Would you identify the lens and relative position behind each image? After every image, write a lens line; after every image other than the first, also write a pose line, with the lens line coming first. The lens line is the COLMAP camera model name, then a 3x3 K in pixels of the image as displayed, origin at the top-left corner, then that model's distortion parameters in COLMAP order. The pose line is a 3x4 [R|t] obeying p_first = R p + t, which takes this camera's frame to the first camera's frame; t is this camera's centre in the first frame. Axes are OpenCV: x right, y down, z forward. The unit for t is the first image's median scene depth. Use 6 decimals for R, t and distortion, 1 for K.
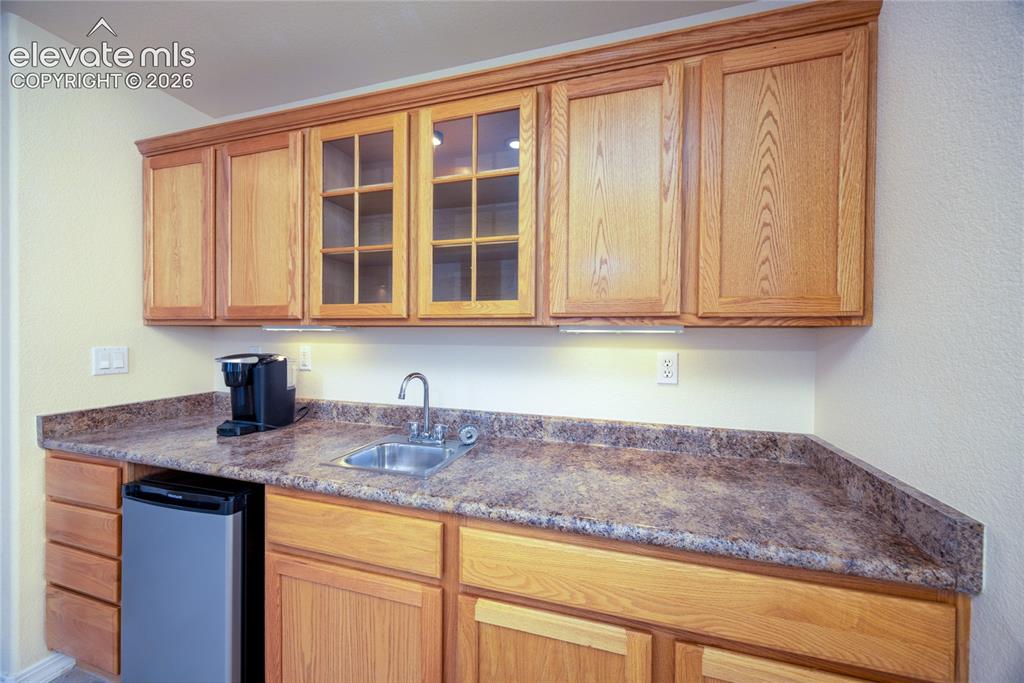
lens RADIAL K [[398.6, 0, 512.0], [0, 398.6, 341.5], [0, 0, 1]] dist [0.001553, -0.000048]
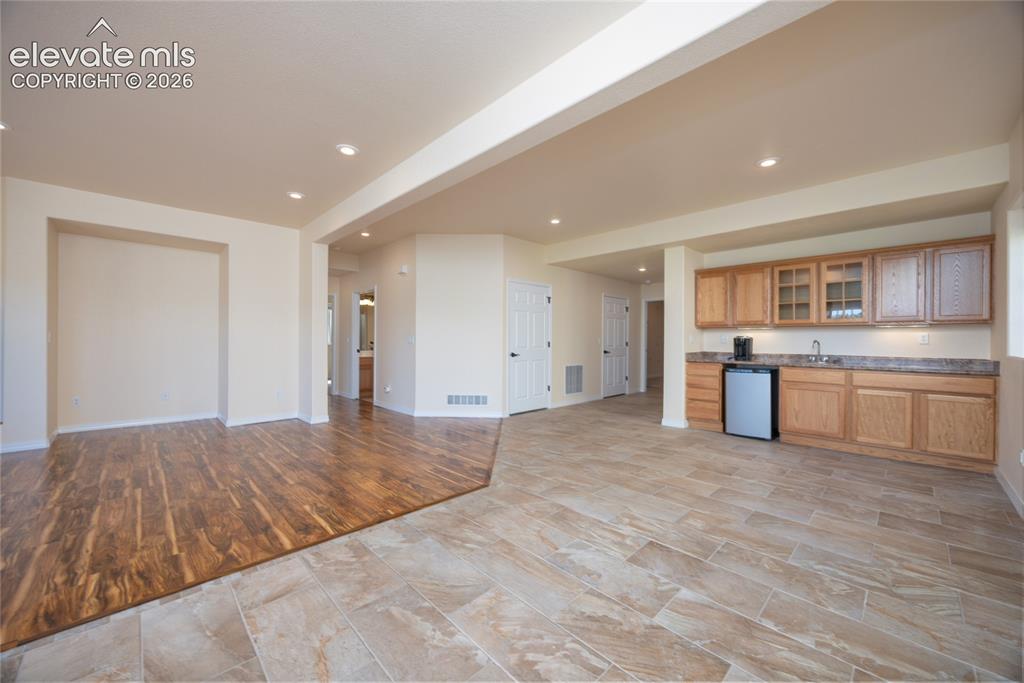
lens RADIAL K [[398.6, 0, 512.0], [0, 398.6, 341.5], [0, 0, 1]] dist [0.001553, -0.000048]
pose [[0.882491, -0.004246, -0.470310, -1.060471], [-0.001790, 0.999922, -0.012387, 0.156261], [0.470326, 0.011774, 0.882414, -3.555987]]
